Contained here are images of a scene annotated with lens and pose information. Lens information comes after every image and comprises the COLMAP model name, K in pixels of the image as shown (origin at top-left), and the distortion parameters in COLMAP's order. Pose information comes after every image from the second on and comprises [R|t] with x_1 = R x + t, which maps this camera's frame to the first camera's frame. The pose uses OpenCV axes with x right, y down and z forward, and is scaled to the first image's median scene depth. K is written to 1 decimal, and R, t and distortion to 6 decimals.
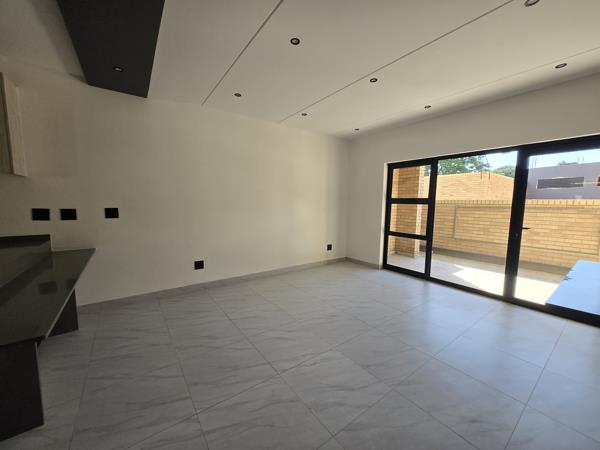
lens RADIAL K [[236.0, 0, 298.3], [0, 236.0, 227.0], [0, 0, 1]] dist [-0.002555, 0.002271]
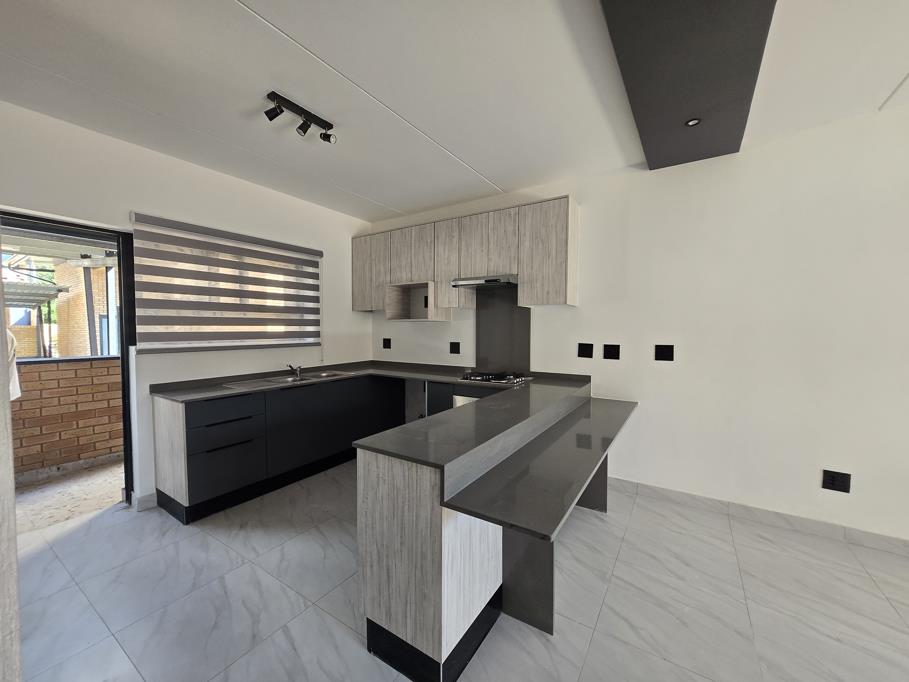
lens RADIAL K [[357.5, 0, 452.1], [0, 357.5, 342.5], [0, 0, 1]] dist [-0.002555, 0.002271]
pose [[0.352226, 0.025045, -0.935580, -0.086793], [-0.097976, 0.995136, -0.010246, -0.022228], [0.930773, 0.095274, 0.352967, 0.122126]]
